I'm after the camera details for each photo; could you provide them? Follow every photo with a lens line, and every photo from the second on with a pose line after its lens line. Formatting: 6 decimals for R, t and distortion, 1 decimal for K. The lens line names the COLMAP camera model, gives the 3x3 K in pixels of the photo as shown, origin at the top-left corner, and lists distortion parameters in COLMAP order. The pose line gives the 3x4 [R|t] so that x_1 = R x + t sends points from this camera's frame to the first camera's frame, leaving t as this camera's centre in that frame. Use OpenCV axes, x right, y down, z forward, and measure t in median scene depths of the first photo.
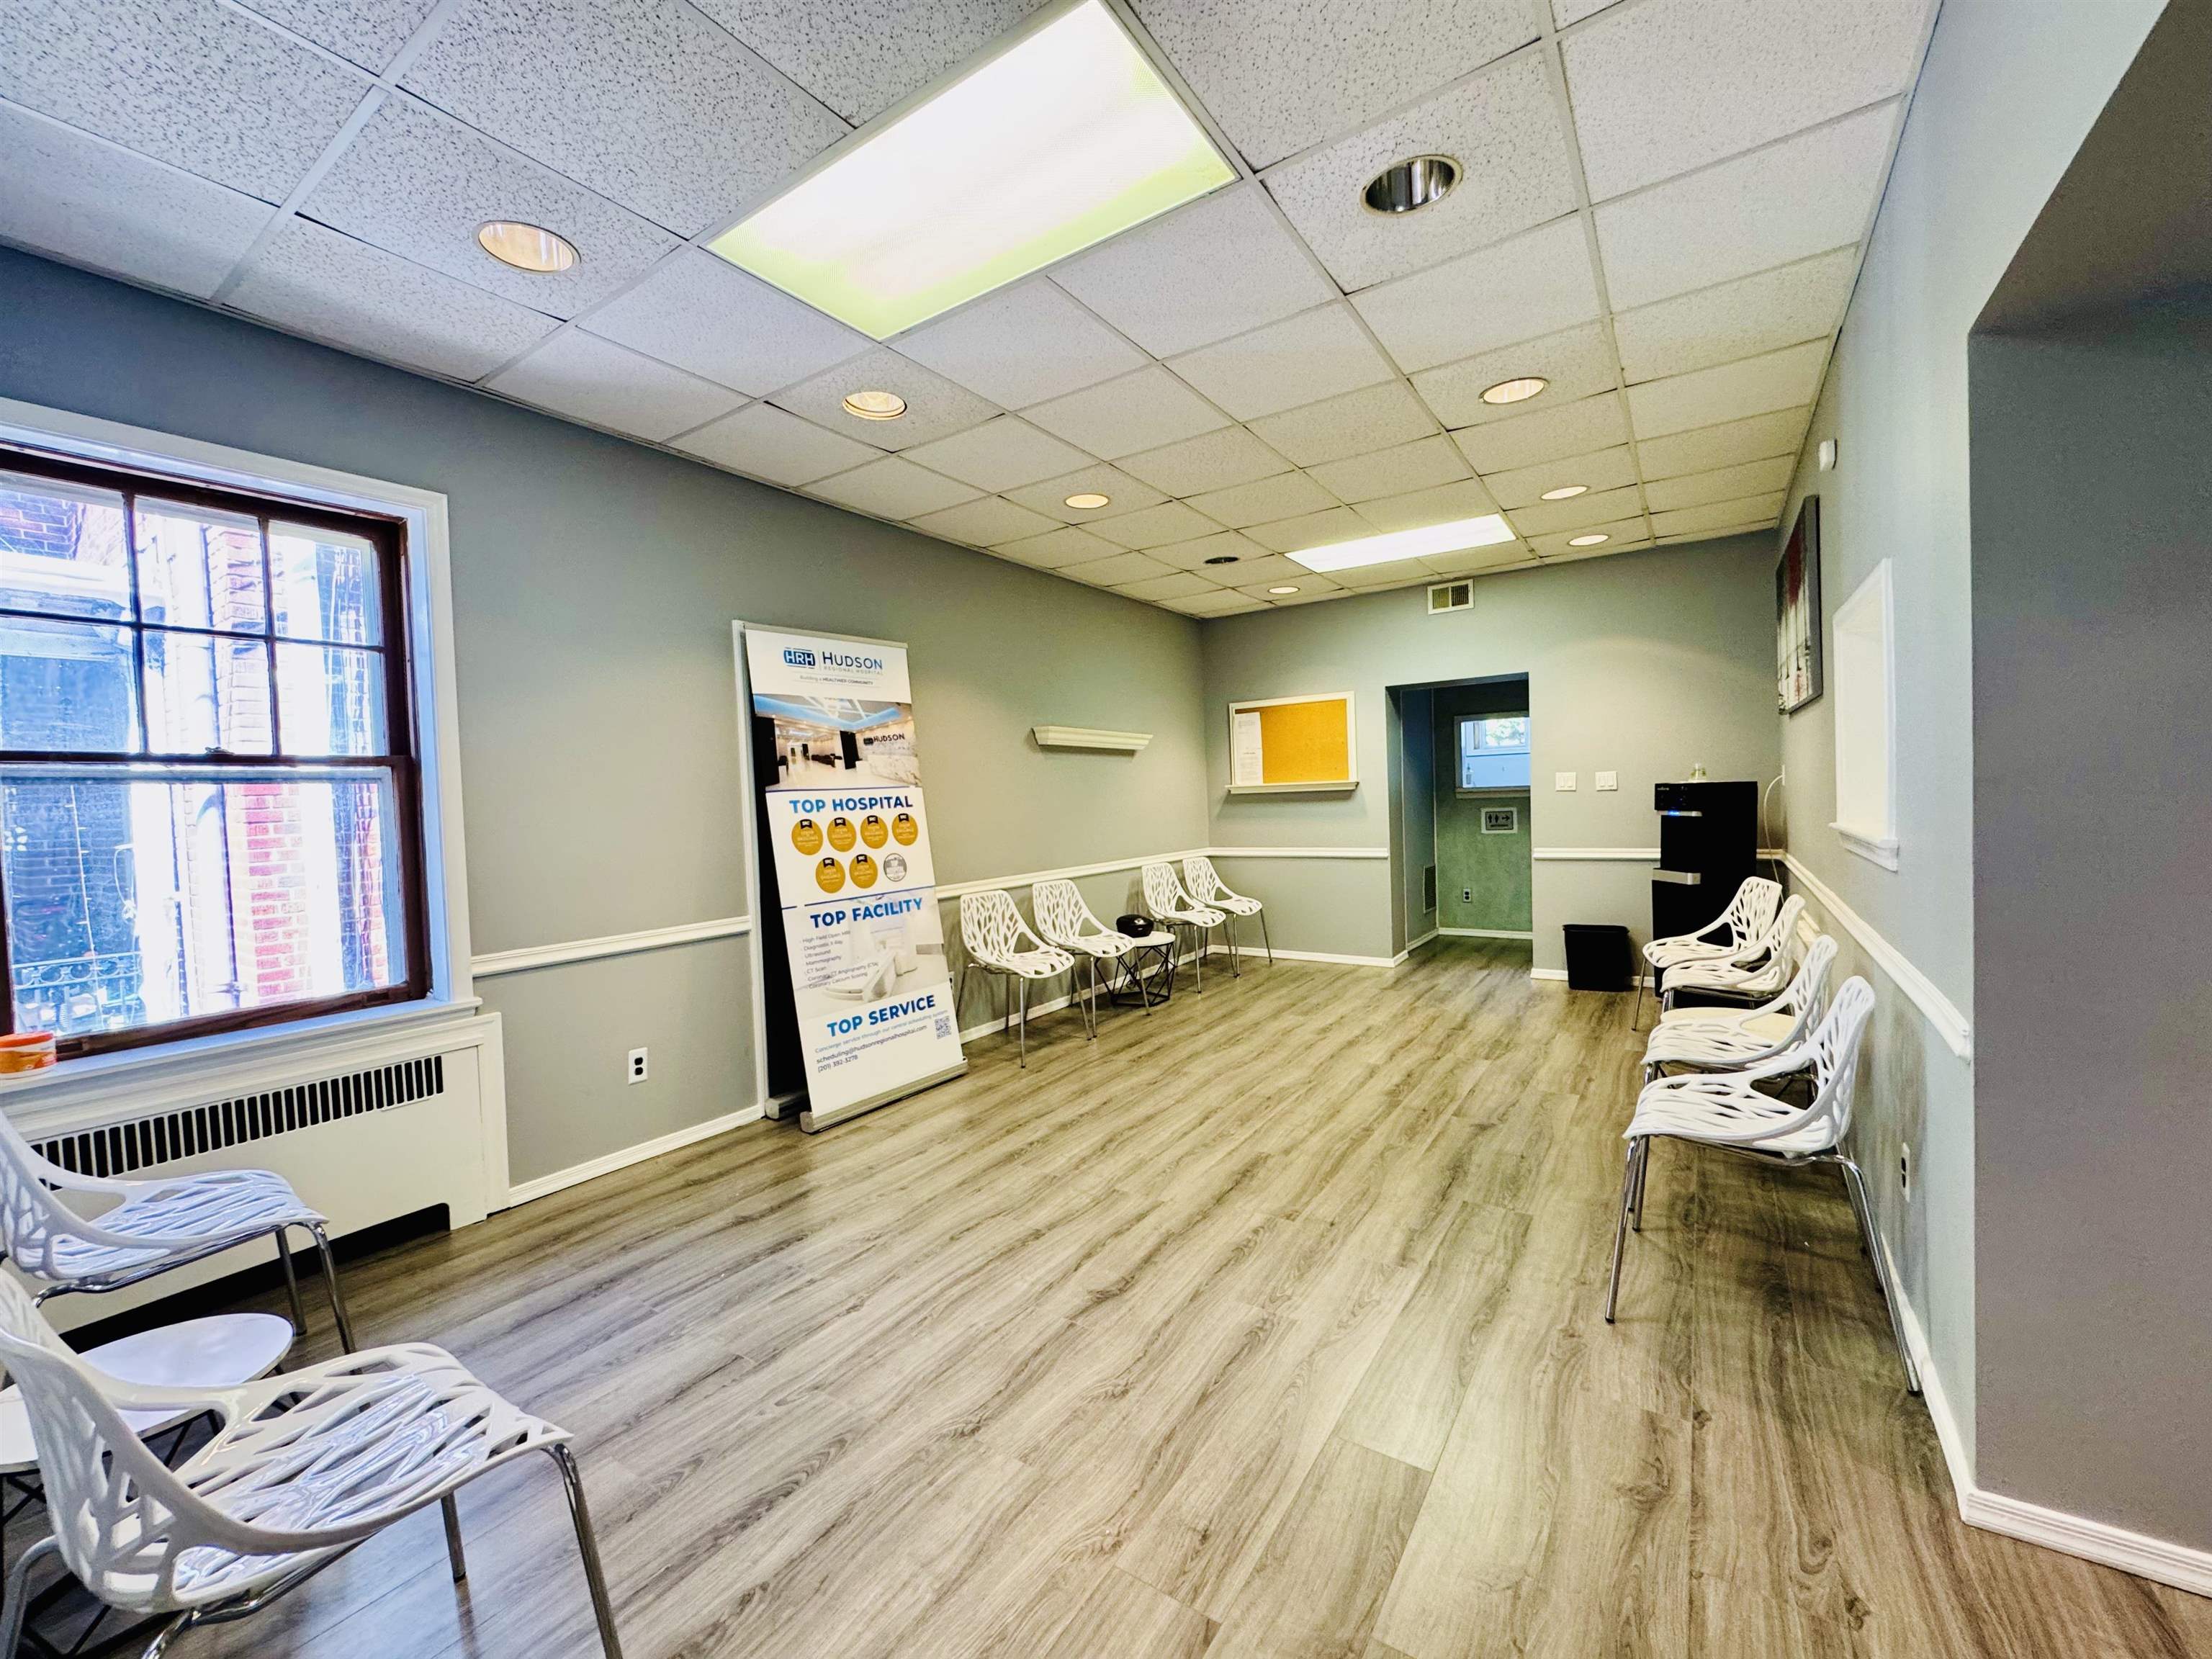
lens RADIAL K [[885.1, 0, 1103.3], [0, 885.1, 822.0], [0, 0, 1]] dist [-0.003194, -0.000177]
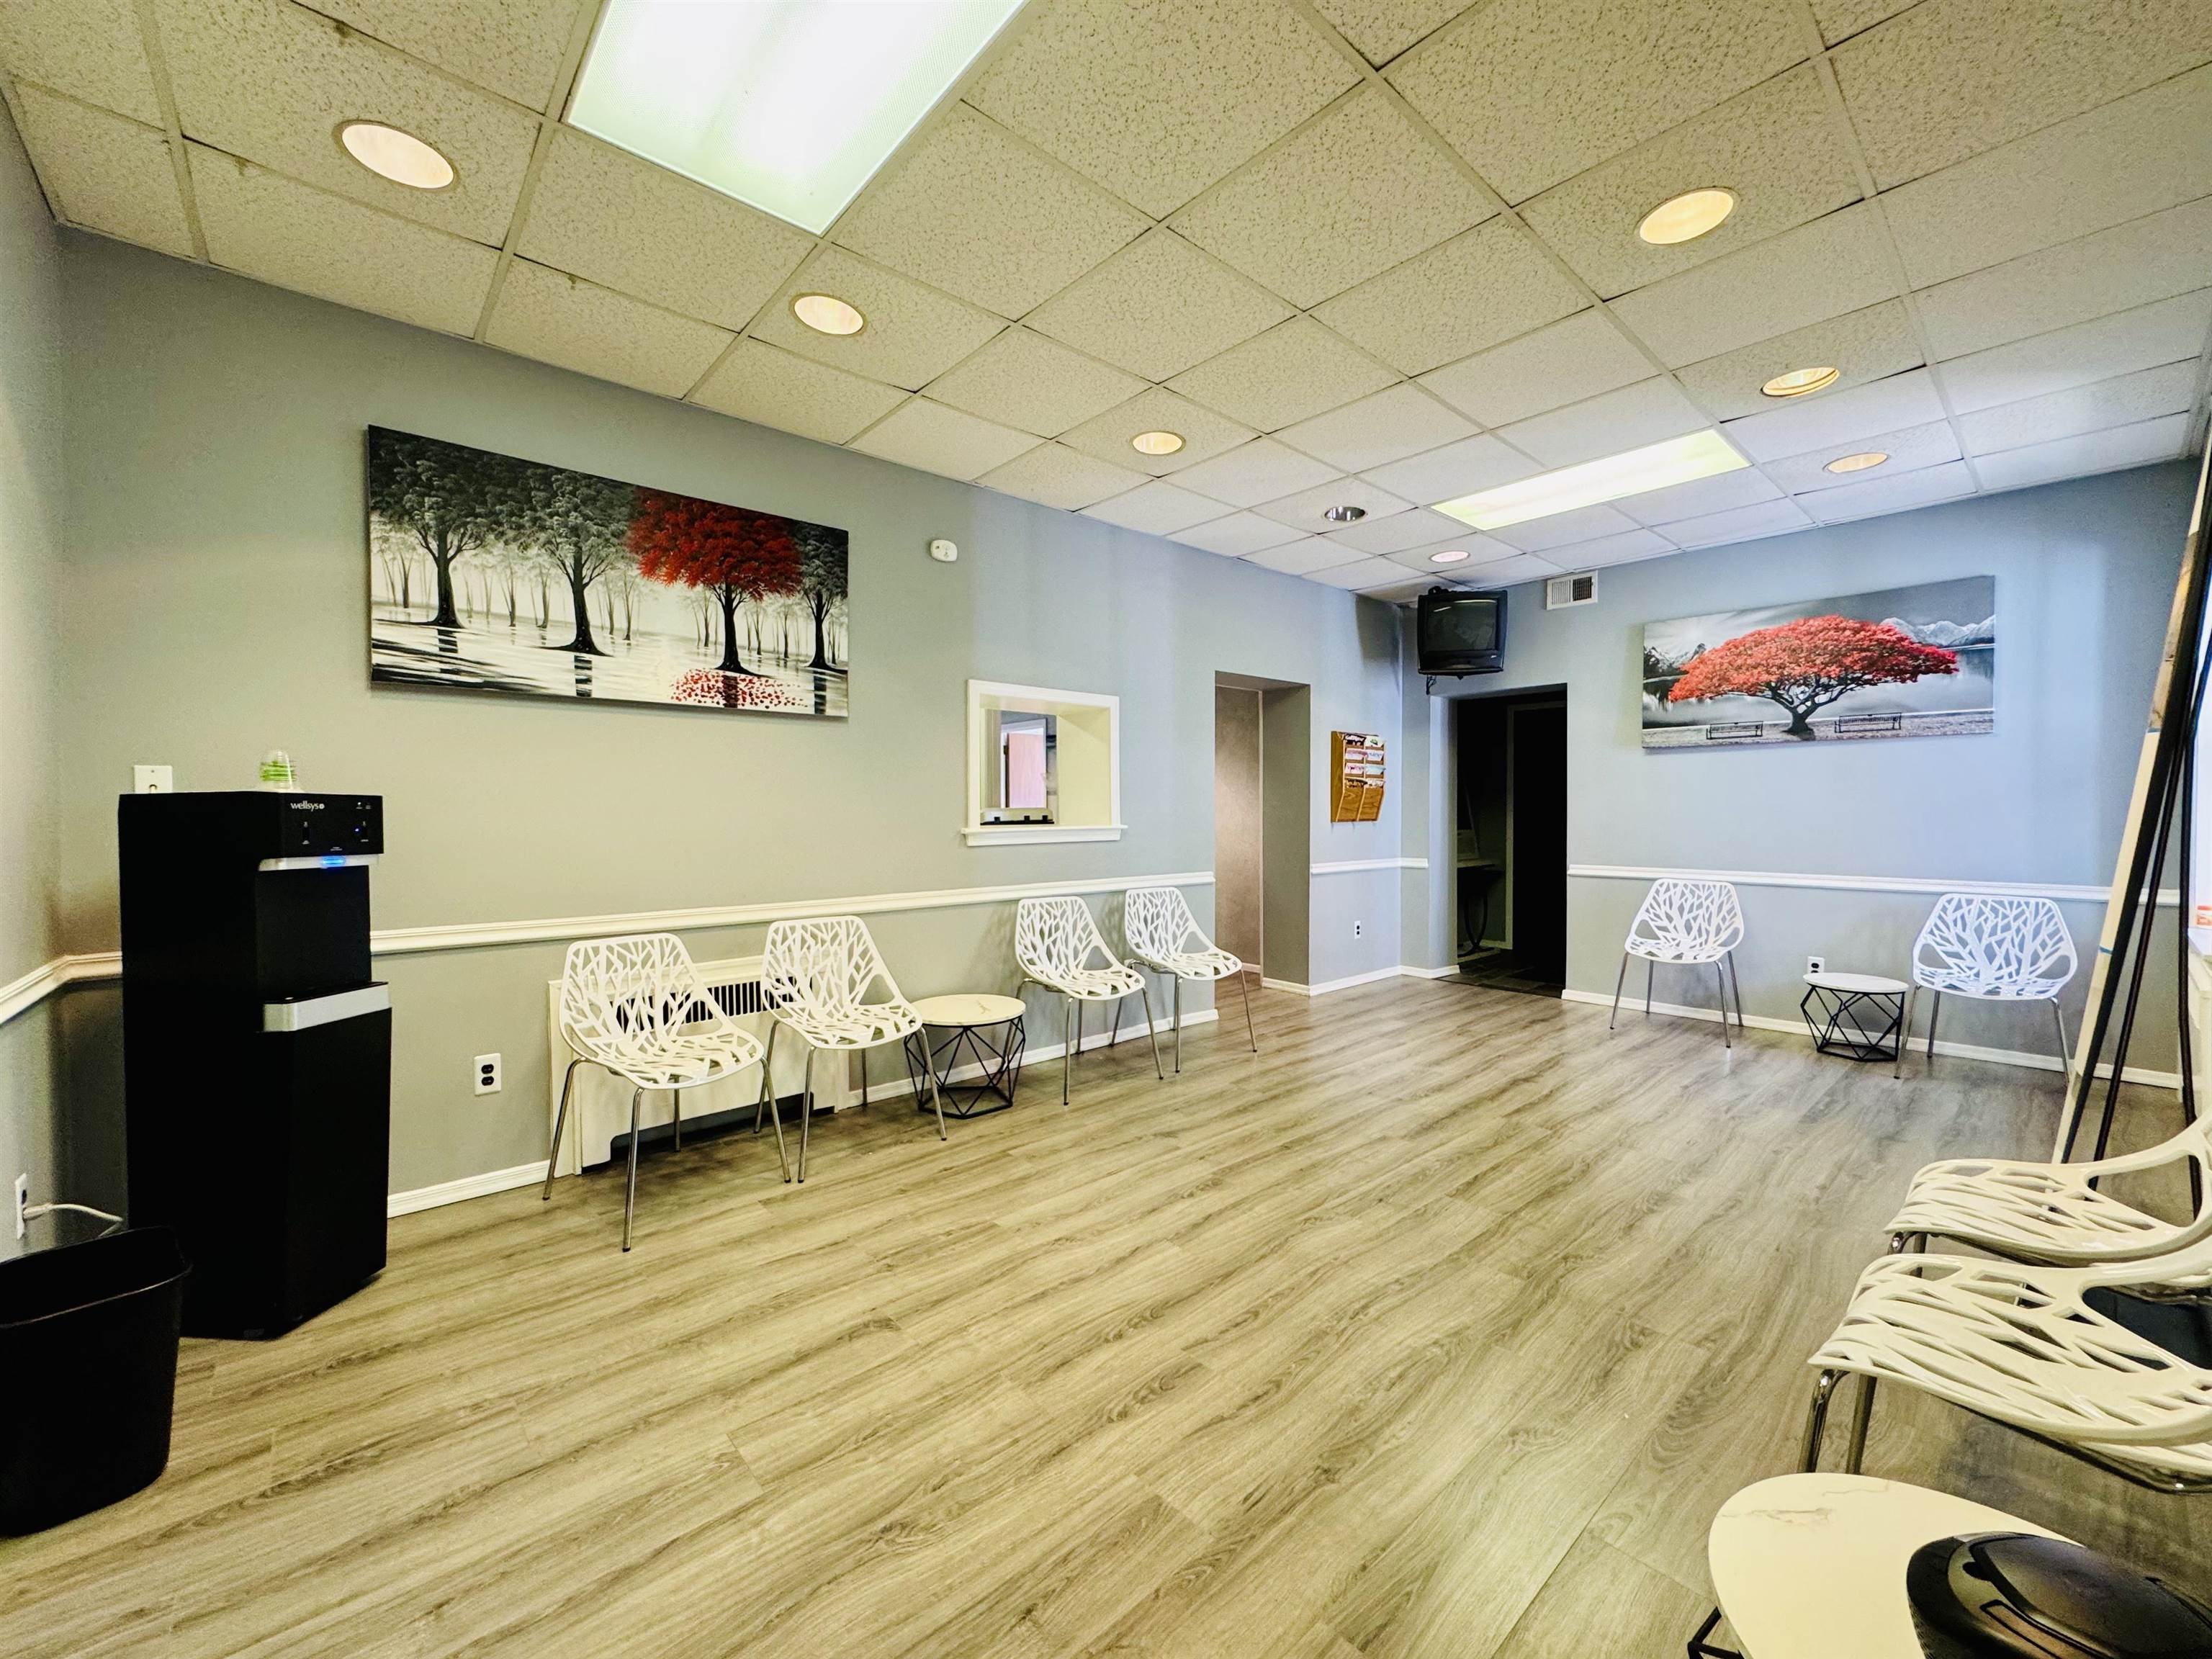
lens RADIAL K [[885.1, 0, 1119.2], [0, 885.1, 818.6], [0, 0, 1]] dist [-0.003194, -0.000177]
pose [[-0.972058, 0.031493, 0.232619, 0.250713], [0.040087, 0.998674, 0.032309, -0.041000], [-0.231293, 0.040731, -0.972031, 2.013529]]
